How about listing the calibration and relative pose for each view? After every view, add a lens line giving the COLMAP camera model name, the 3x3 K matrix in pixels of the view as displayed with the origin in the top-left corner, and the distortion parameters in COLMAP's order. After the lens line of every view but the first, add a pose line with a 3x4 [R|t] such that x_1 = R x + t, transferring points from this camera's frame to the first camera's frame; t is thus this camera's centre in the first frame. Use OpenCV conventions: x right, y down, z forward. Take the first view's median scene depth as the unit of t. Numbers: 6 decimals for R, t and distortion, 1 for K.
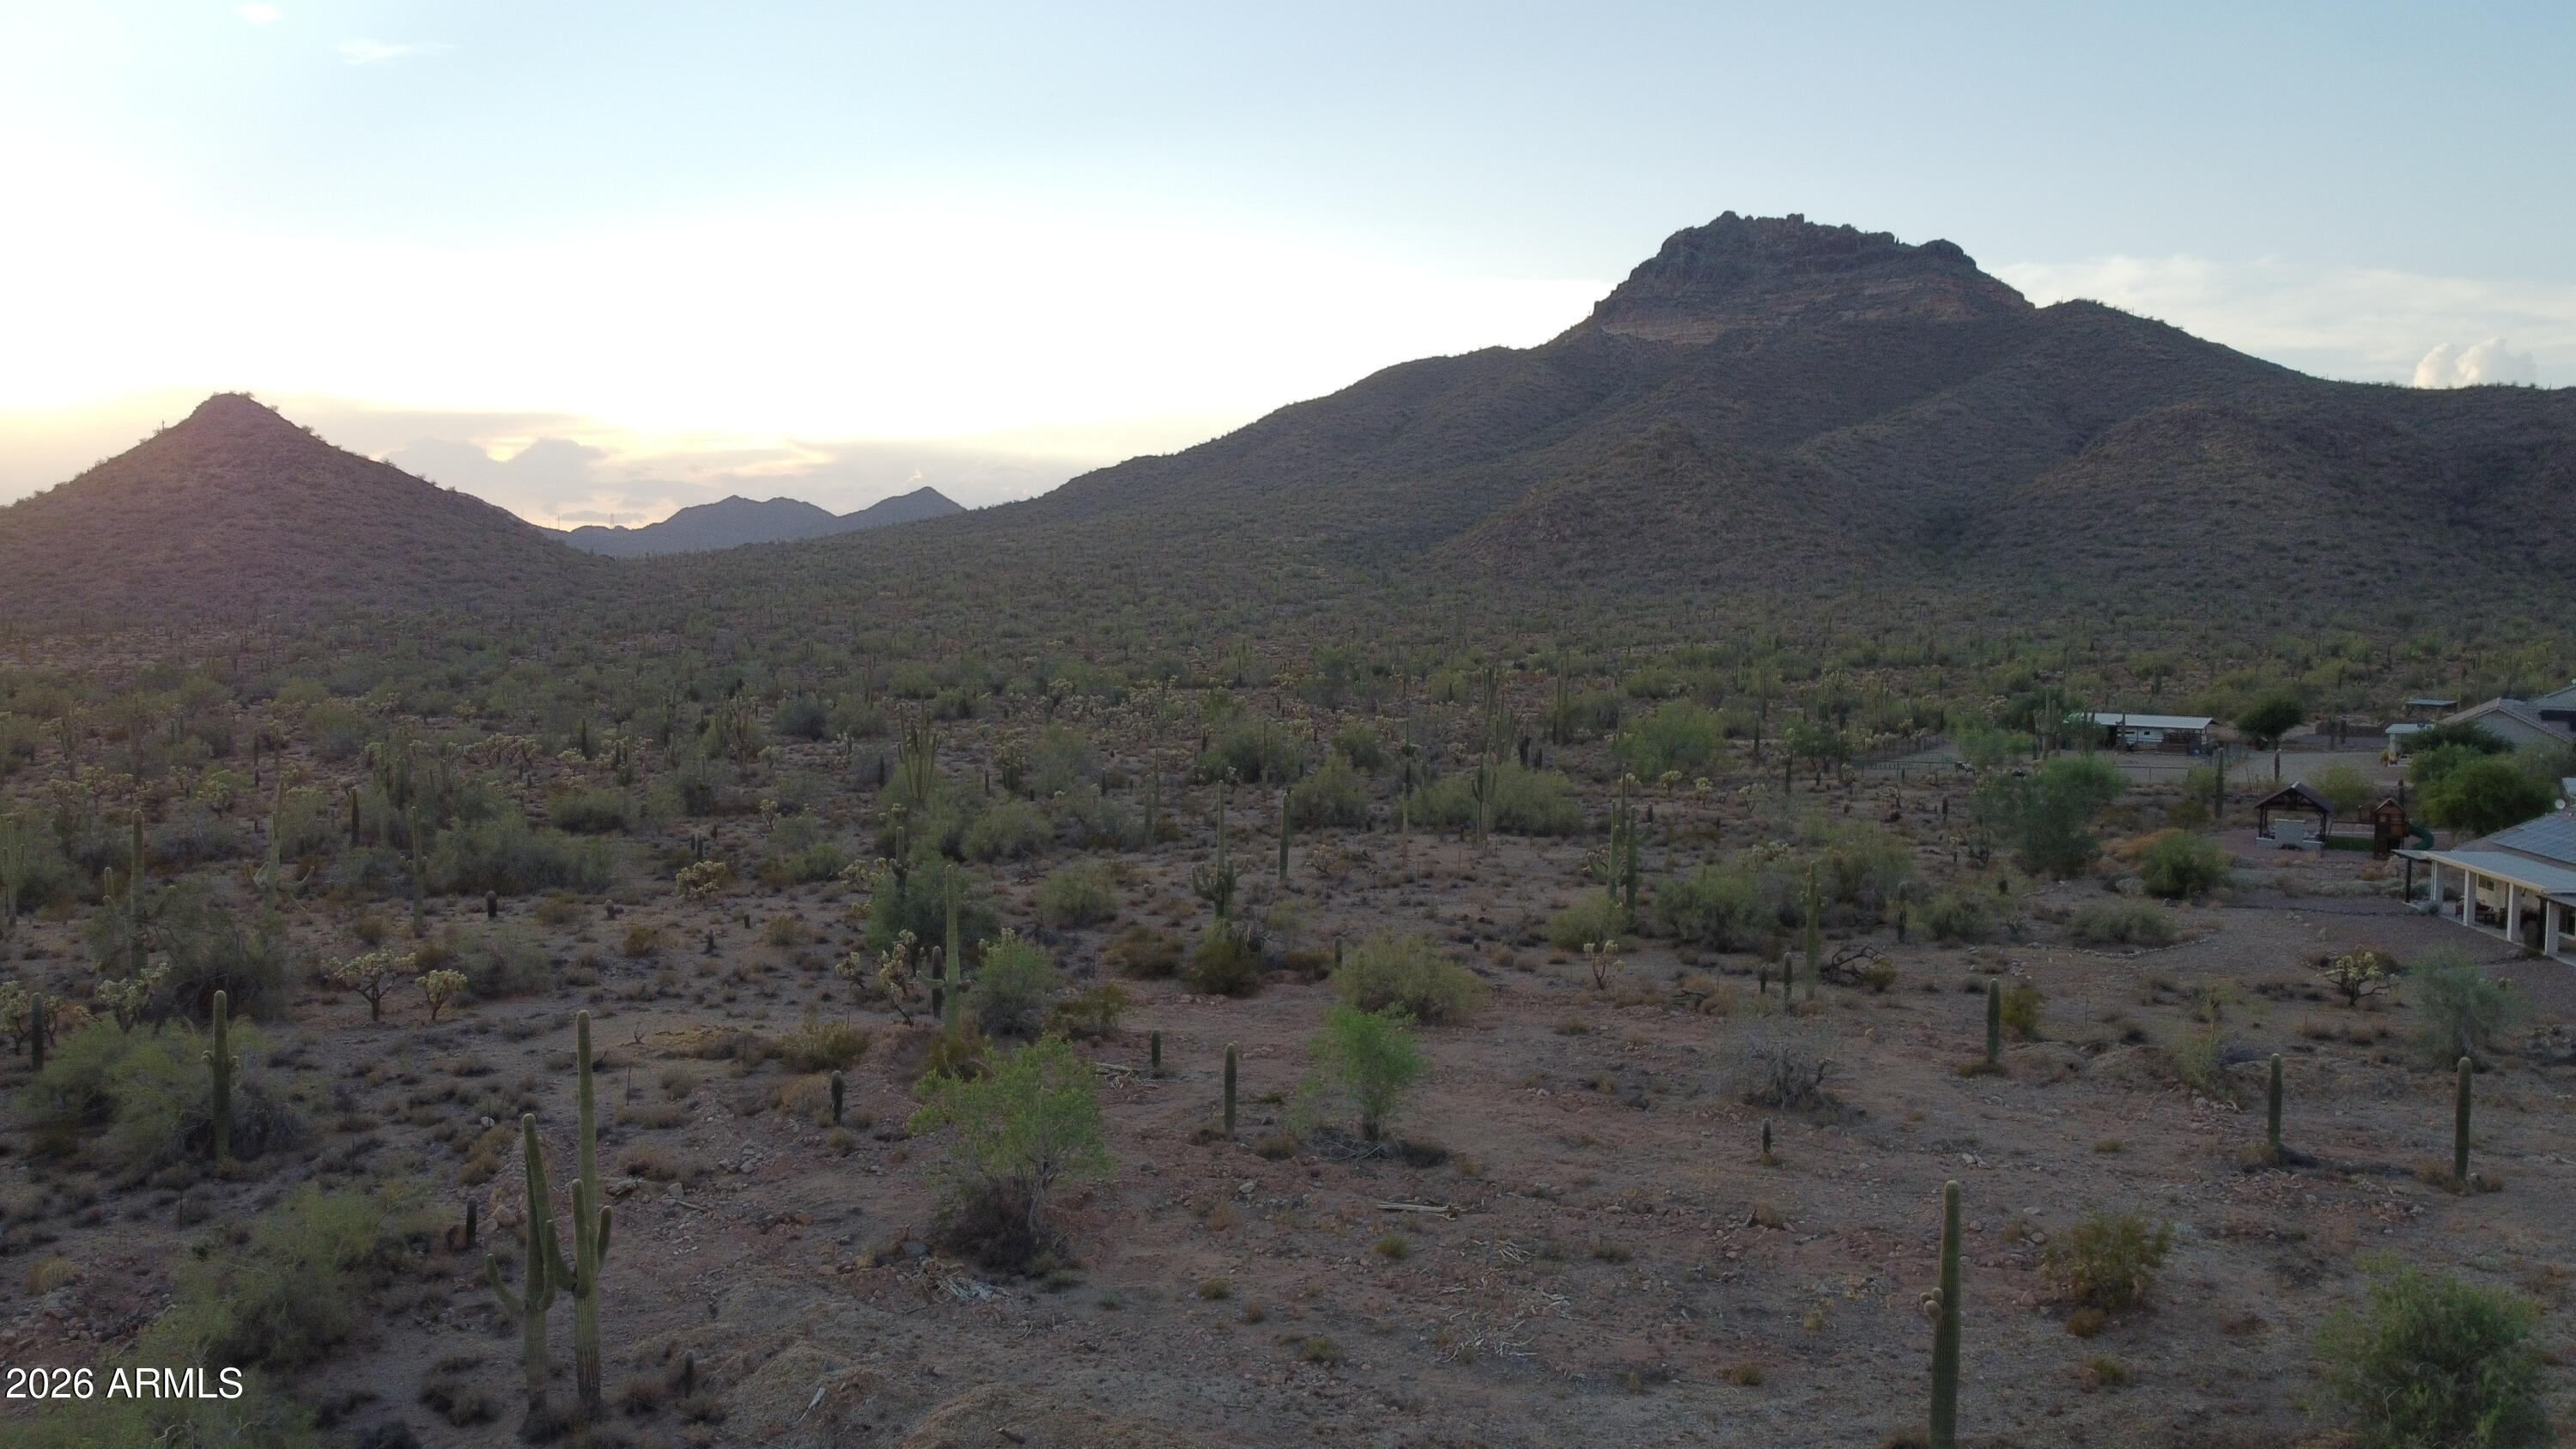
lens RADIAL K [[1953.4, 0, 1293.4], [0, 1953.4, 688.8], [0, 0, 1]] dist [-0.016789, 0.003206]
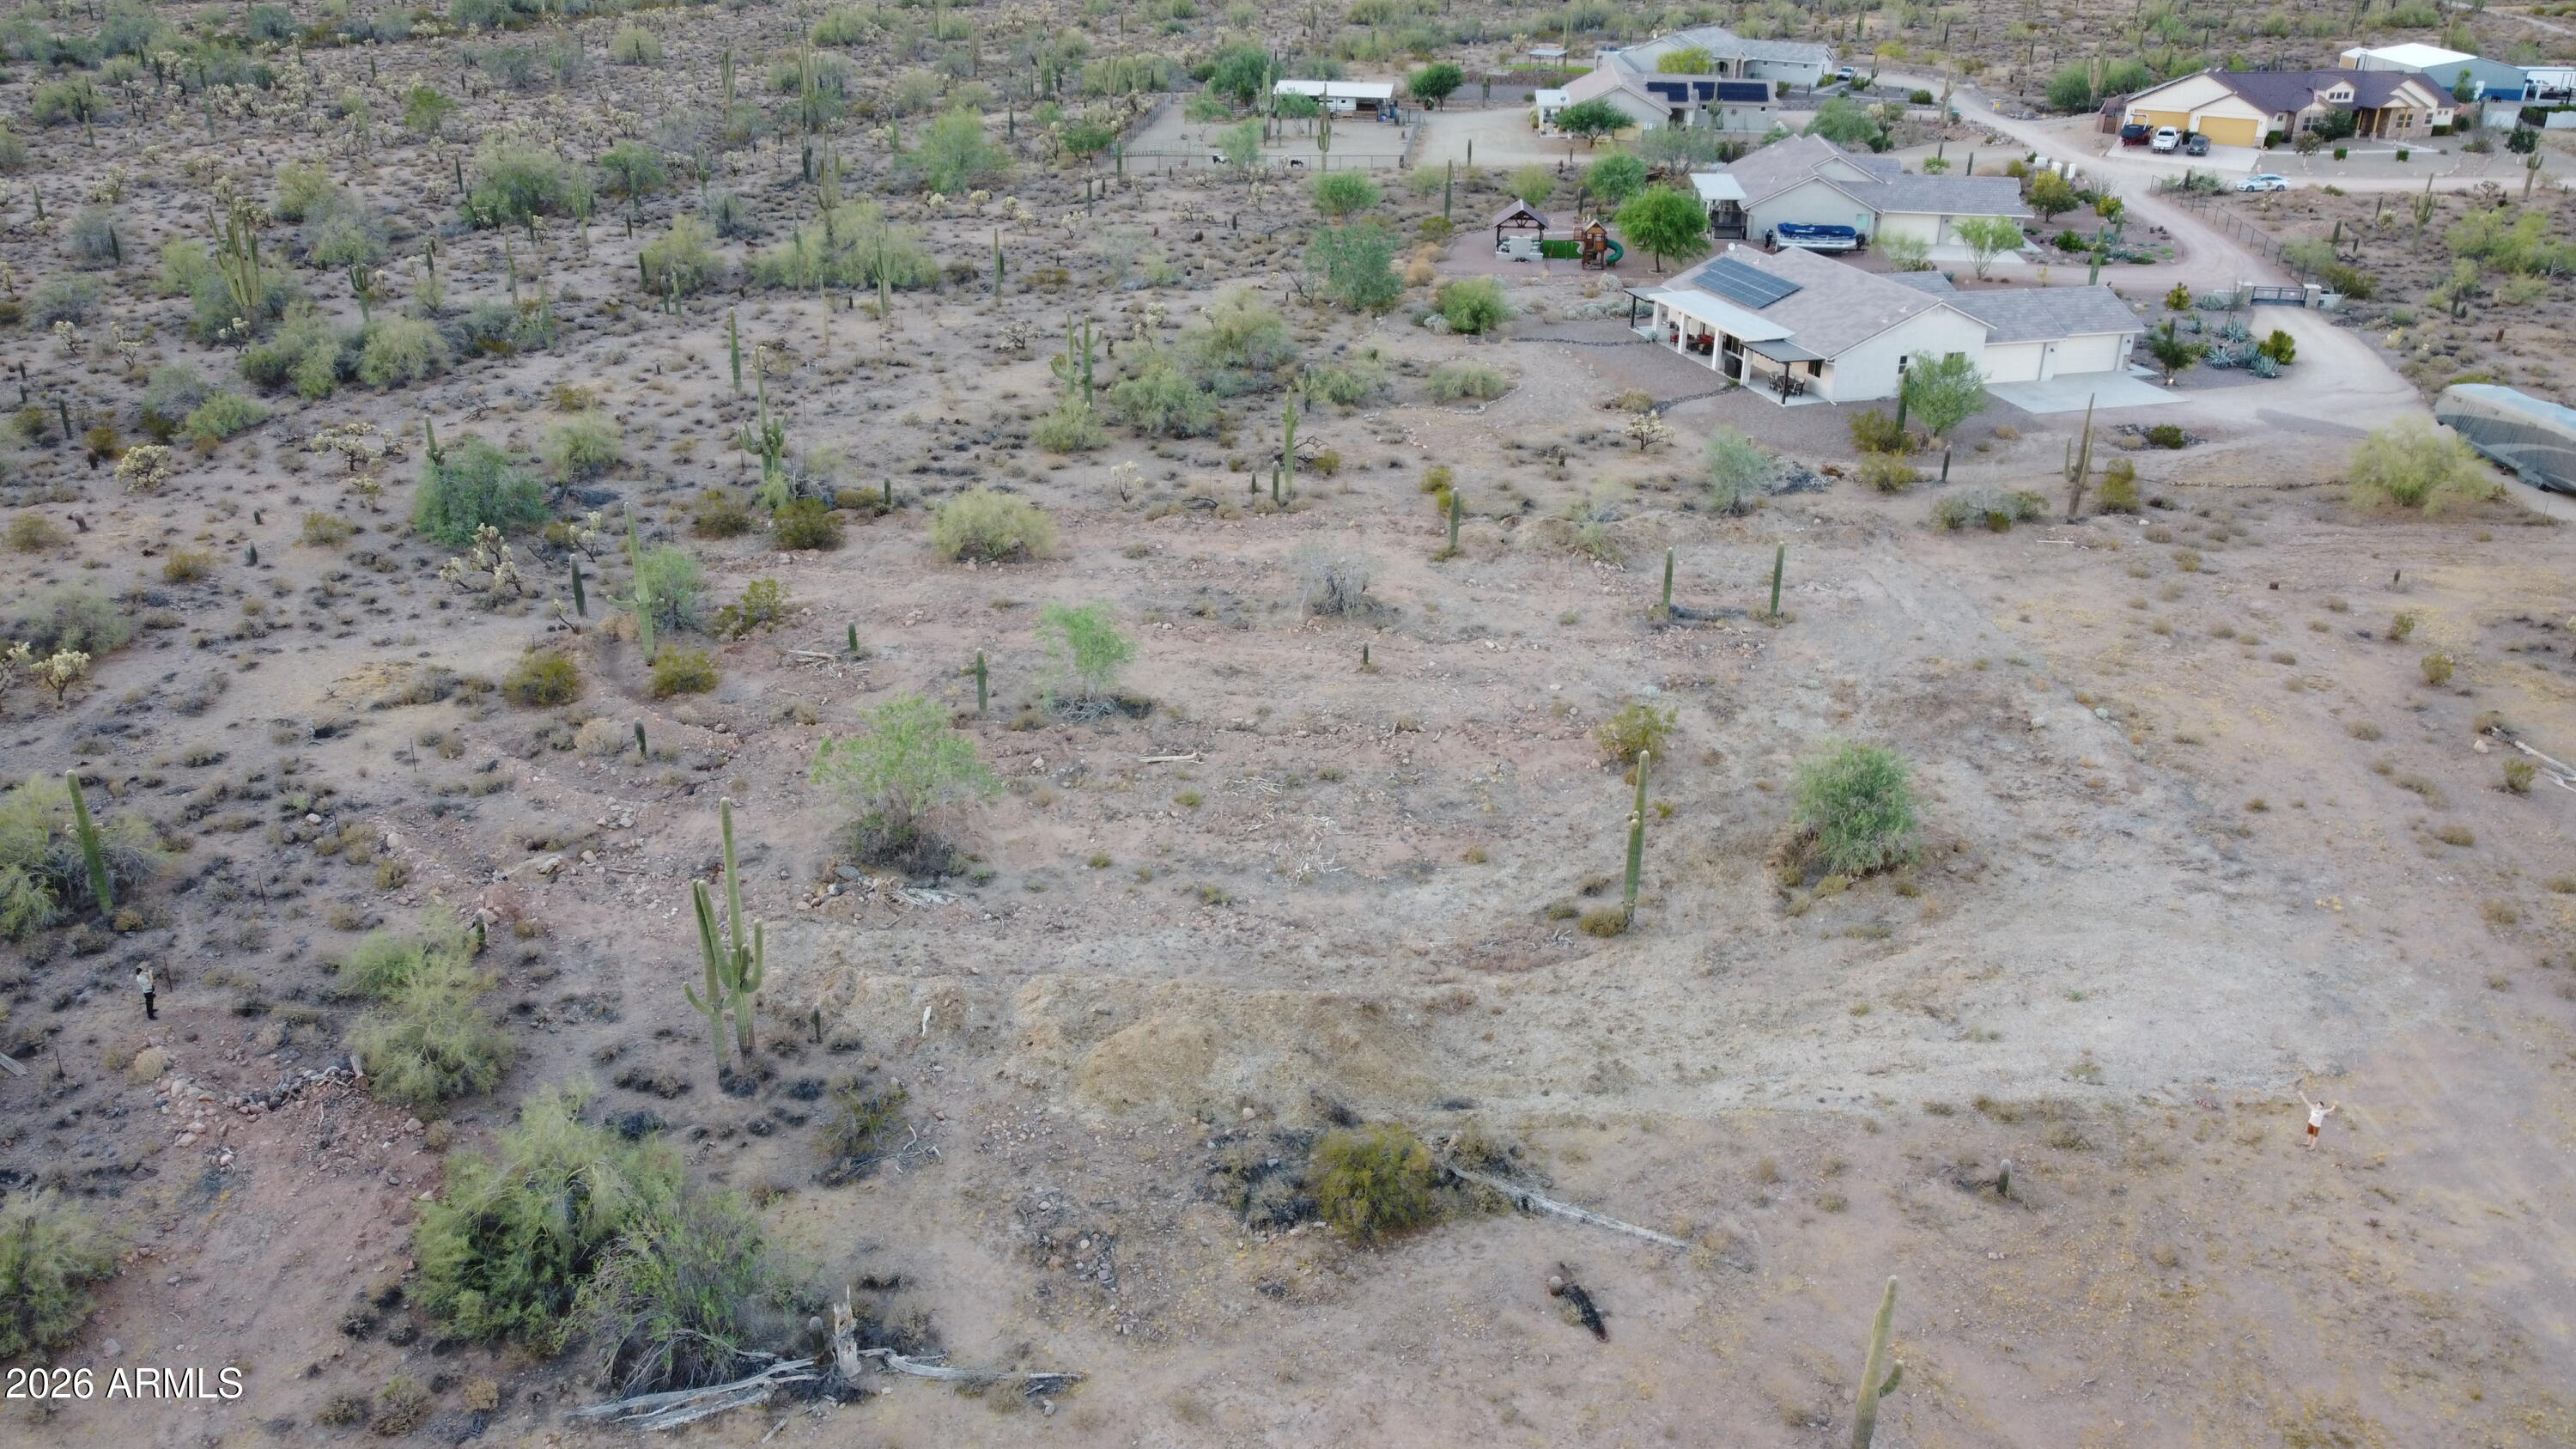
lens RADIAL K [[1953.4, 0, 1293.4], [0, 1953.4, 688.8], [0, 0, 1]] dist [-0.016789, 0.003206]
pose [[0.895310, -0.178265, 0.408217, -0.200546], [0.016902, 0.929364, 0.368777, -0.139408], [-0.445122, -0.323270, 0.835083, -0.086664]]
